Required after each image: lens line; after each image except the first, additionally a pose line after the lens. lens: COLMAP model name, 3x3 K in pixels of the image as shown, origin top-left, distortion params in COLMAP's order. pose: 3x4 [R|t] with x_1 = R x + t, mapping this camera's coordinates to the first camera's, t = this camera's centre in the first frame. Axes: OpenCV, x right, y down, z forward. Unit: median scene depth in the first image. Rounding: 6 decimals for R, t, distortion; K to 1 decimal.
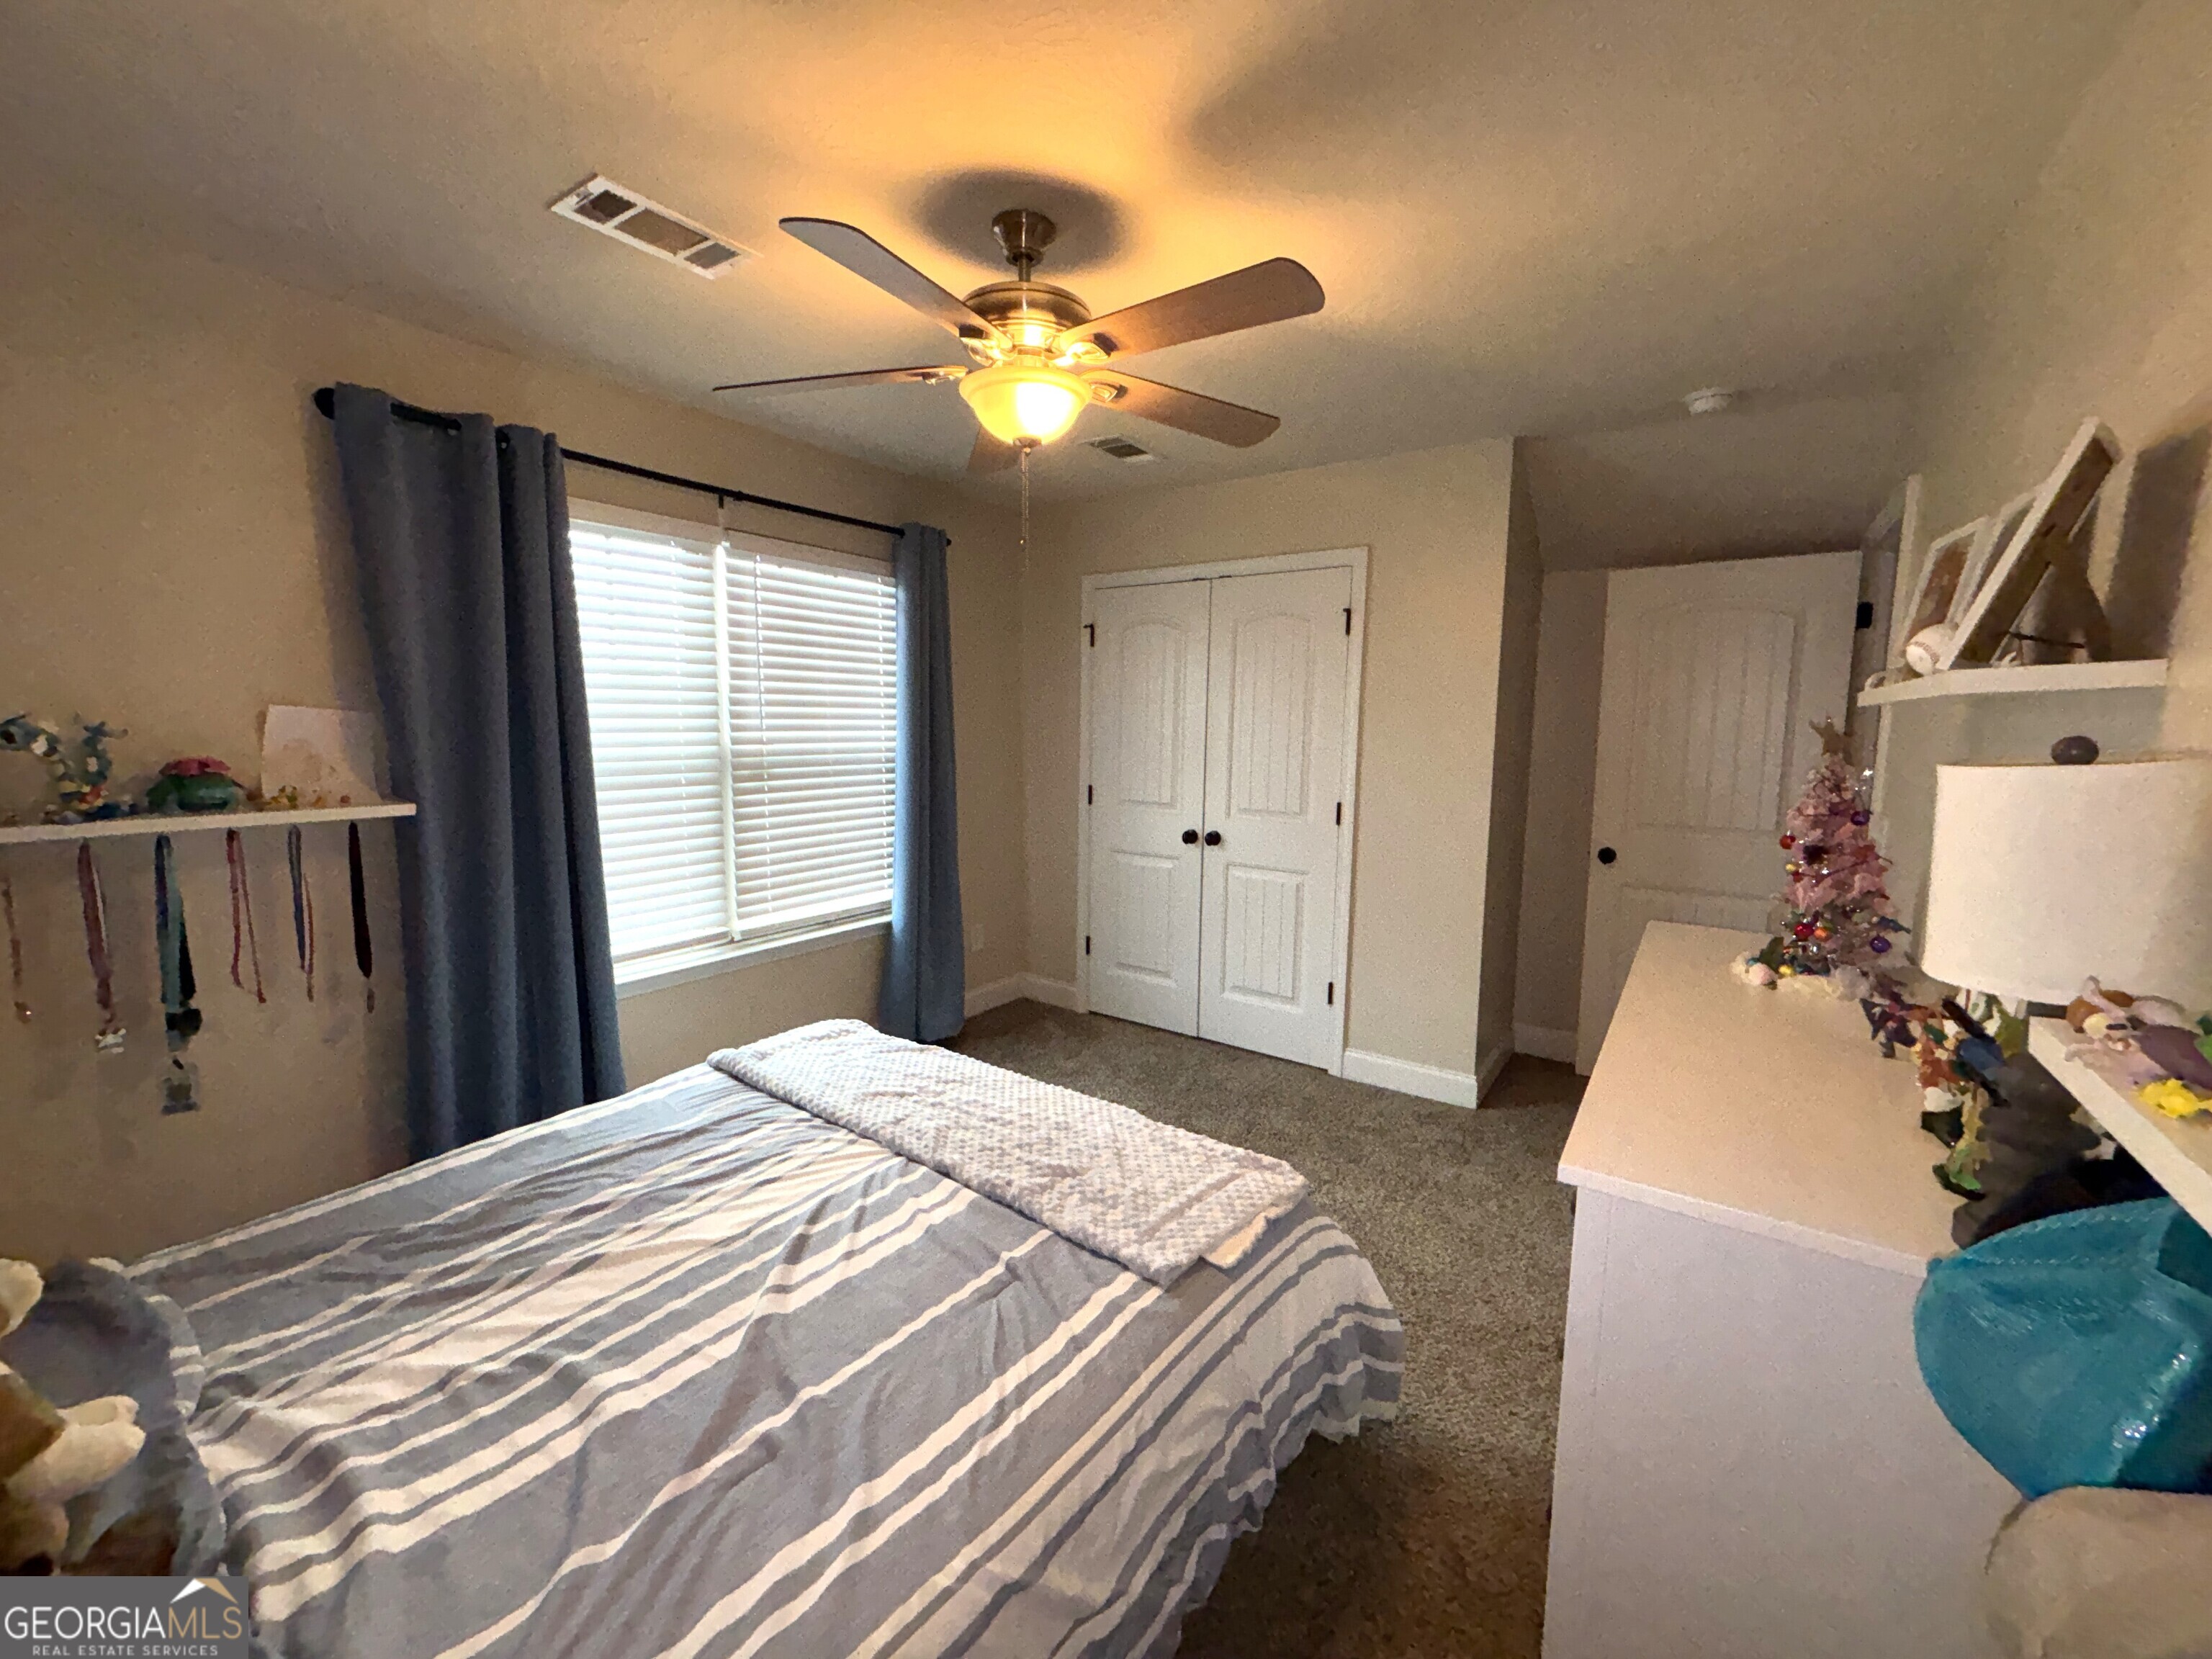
lens RADIAL K [[882.5, 0, 1104.7], [0, 882.5, 833.6], [0, 0, 1]] dist [0.000708, 0.000065]
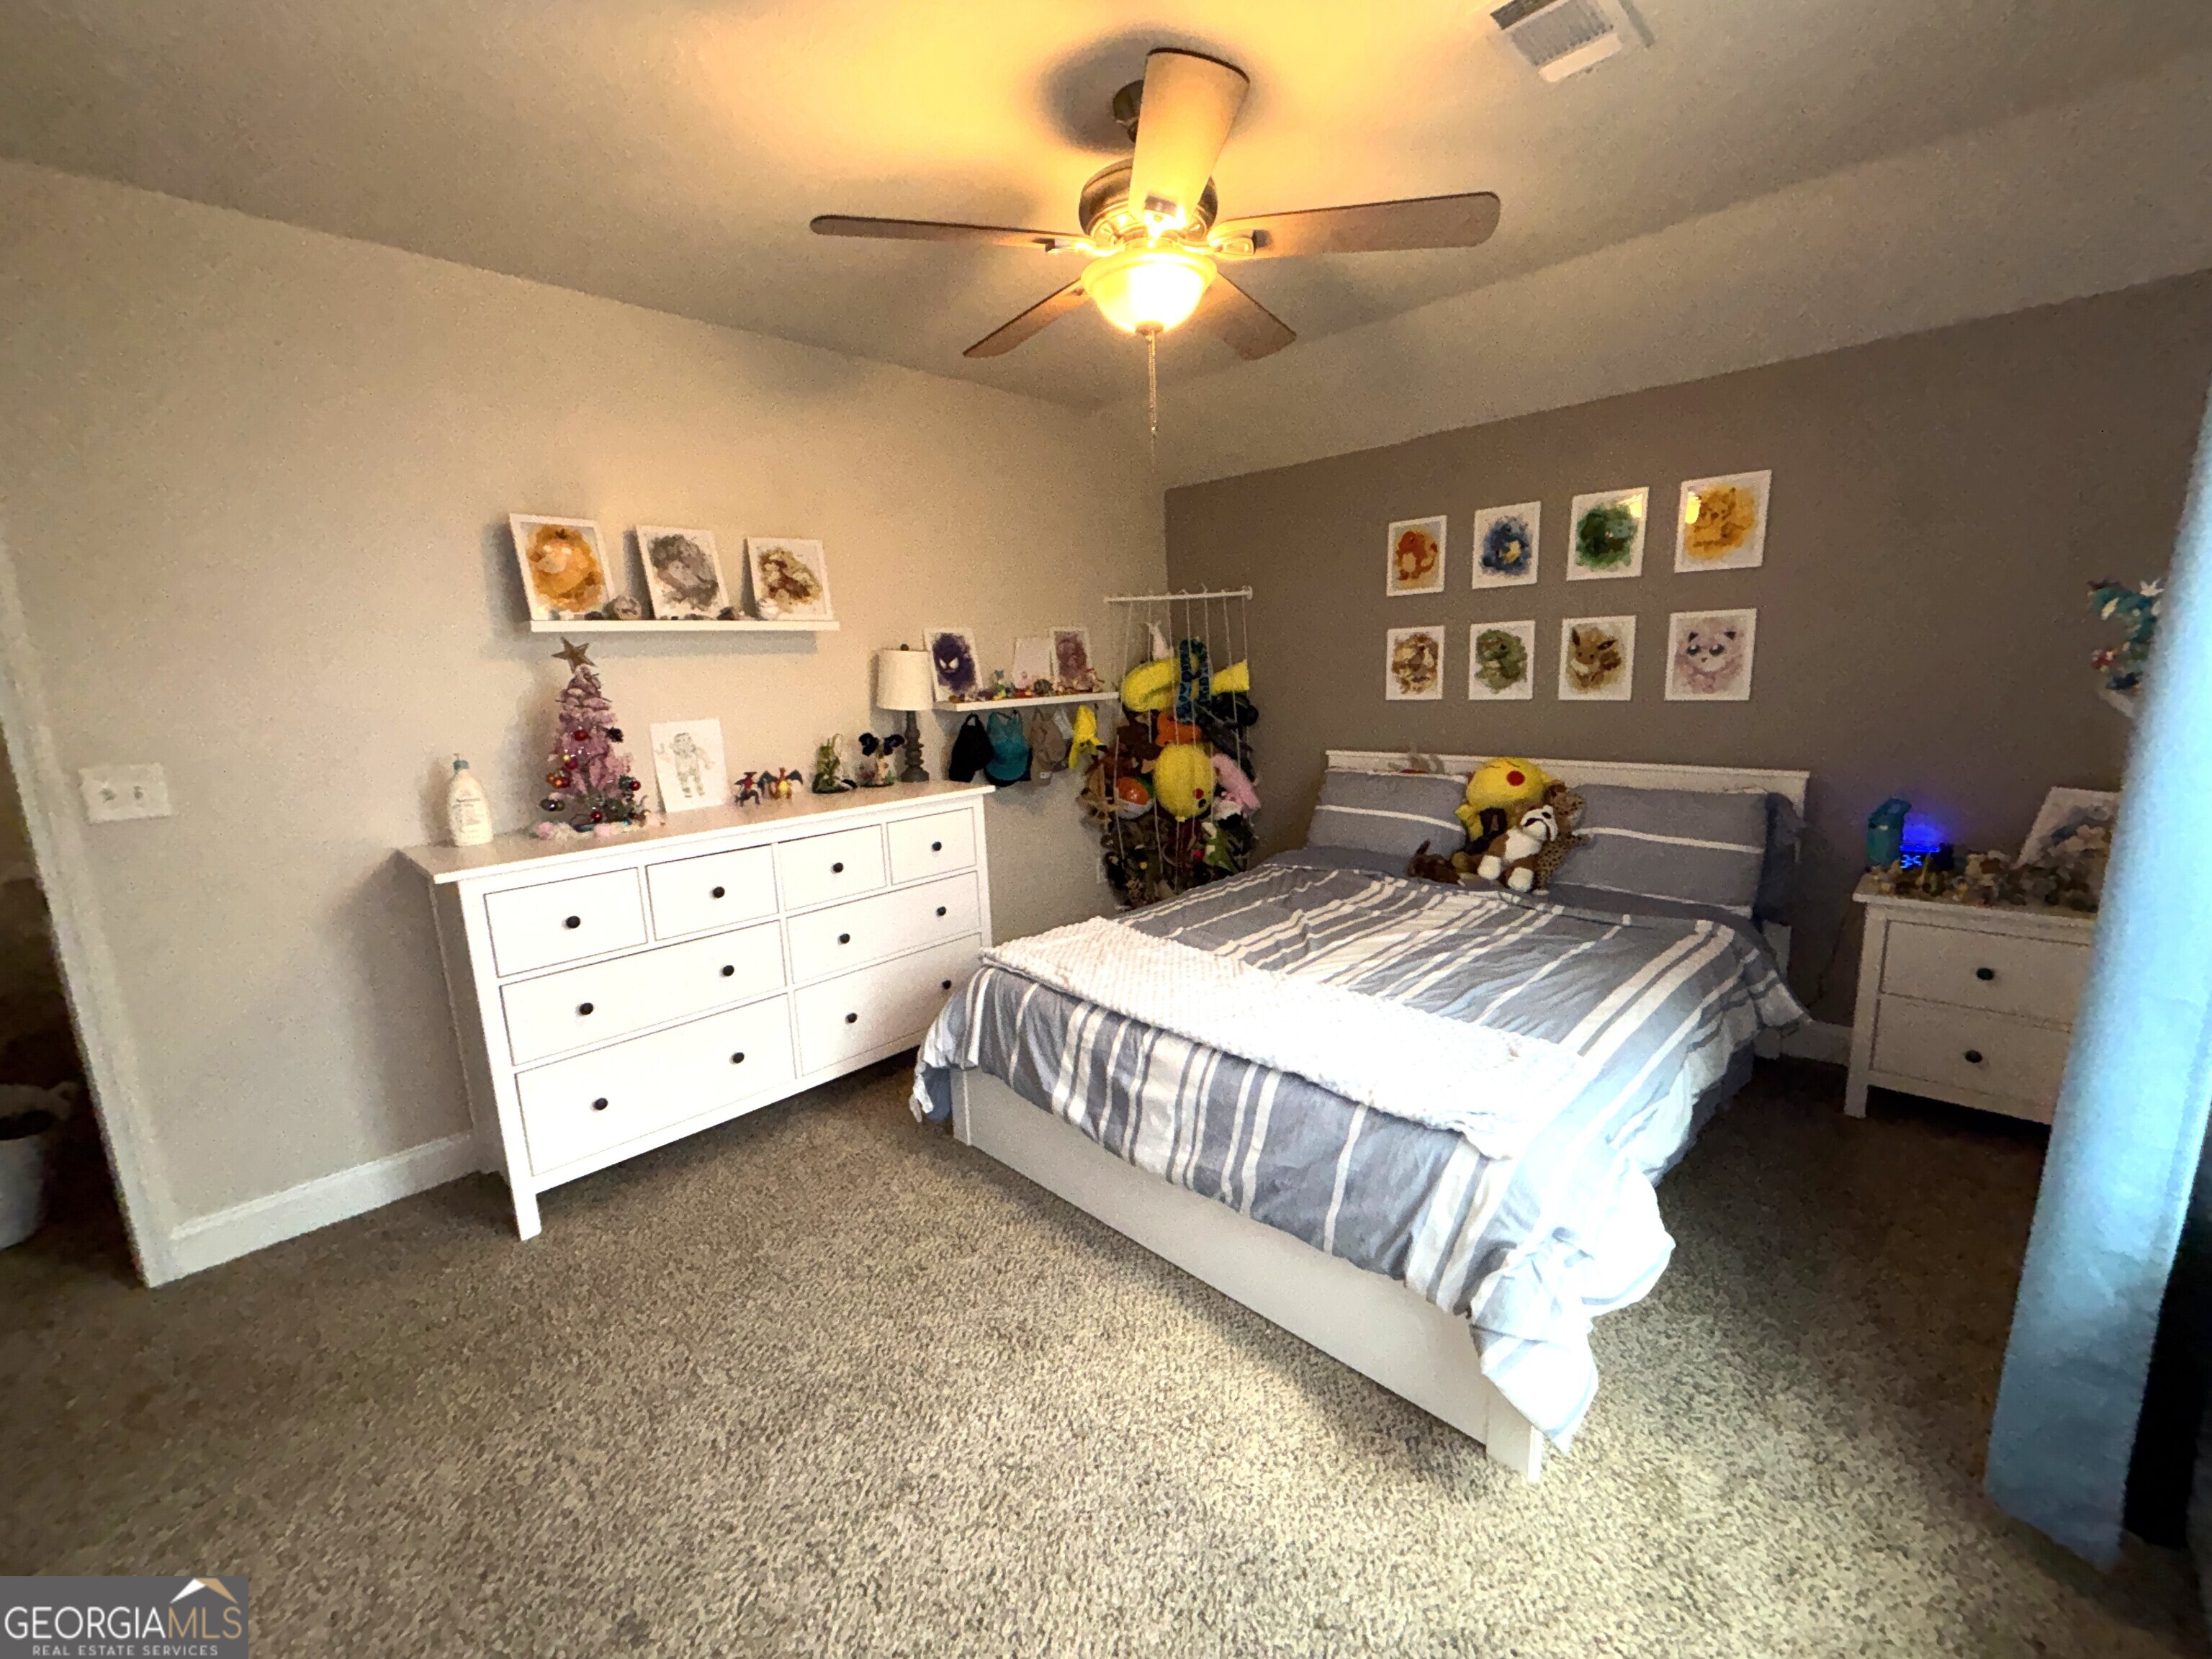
lens RADIAL K [[904.9, 0, 1096.5], [0, 904.9, 825.1], [0, 0, 1]] dist [-0.001170, -0.000016]
pose [[-0.979177, -0.000510, 0.203008, -0.267703], [0.063368, 0.949264, 0.308030, -0.243728], [-0.192865, 0.314480, -0.929465, 2.195267]]
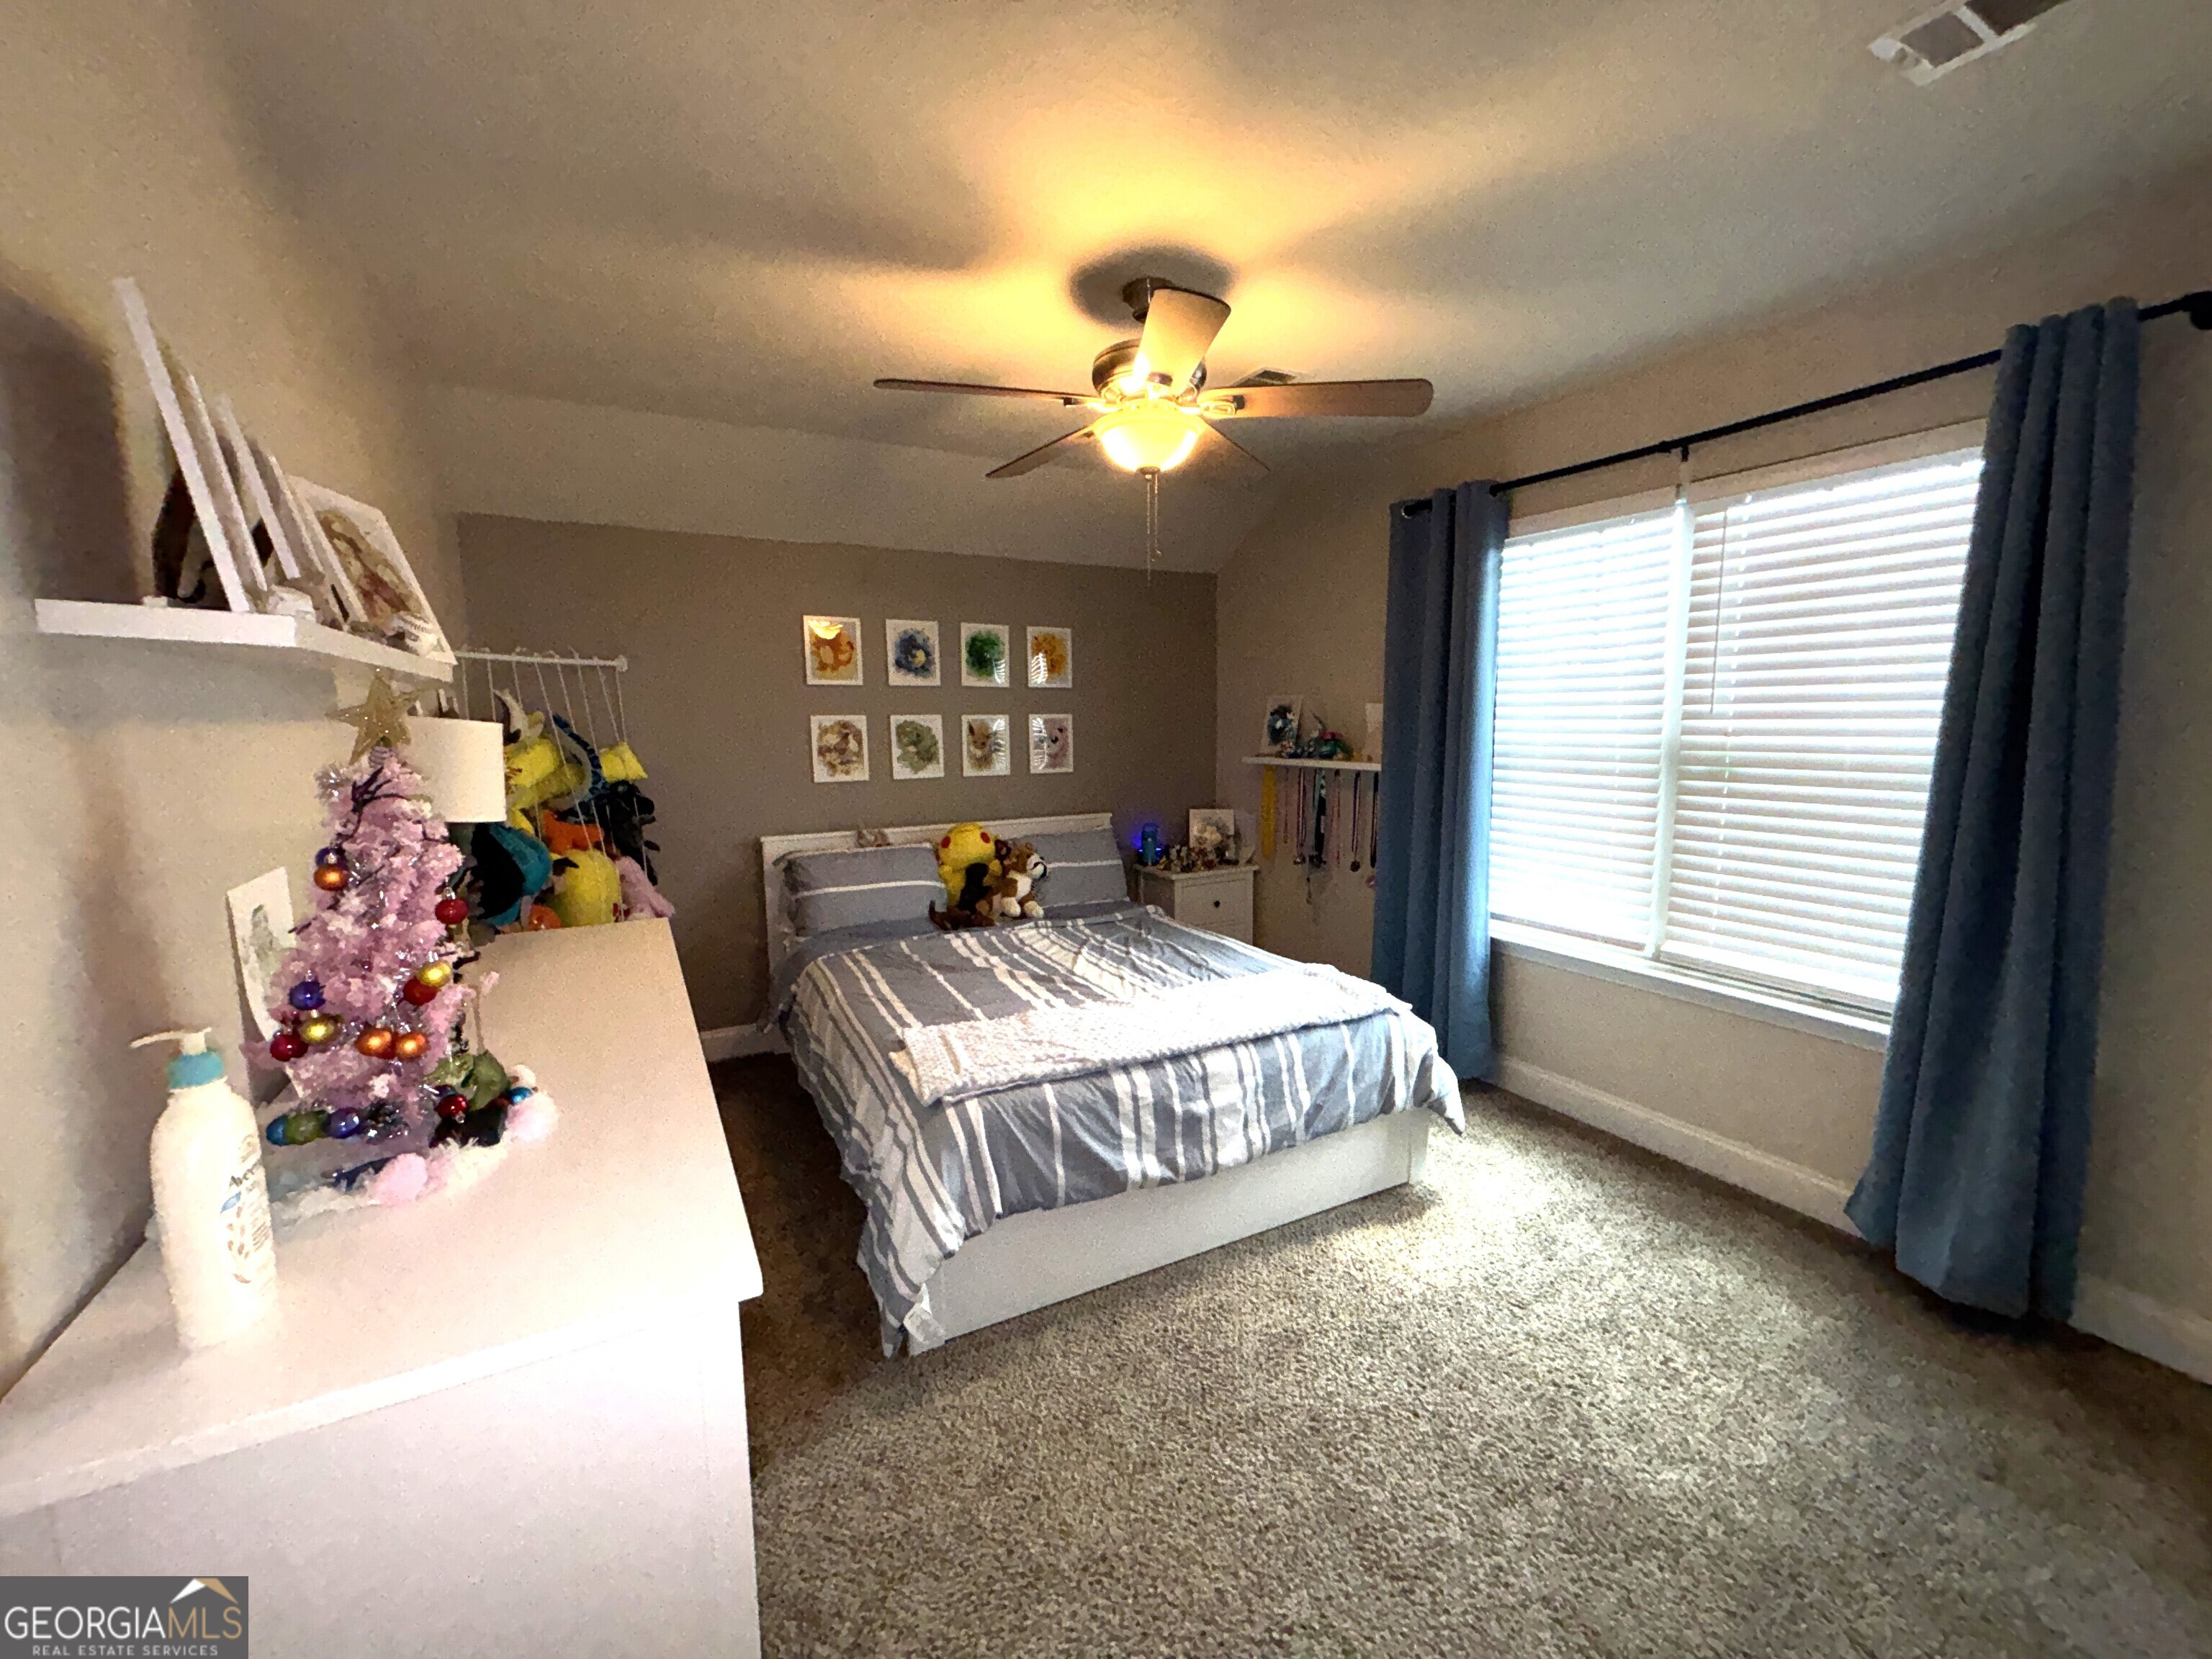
lens RADIAL K [[890.7, 0, 1101.1], [0, 890.7, 828.3], [0, 0, 1]] dist [-0.000188, 0.000789]
pose [[-0.451642, 0.105822, -0.885902, 1.077369], [-0.113340, 0.978092, 0.174616, -0.175656], [0.884971, 0.179272, -0.429753, 1.577905]]
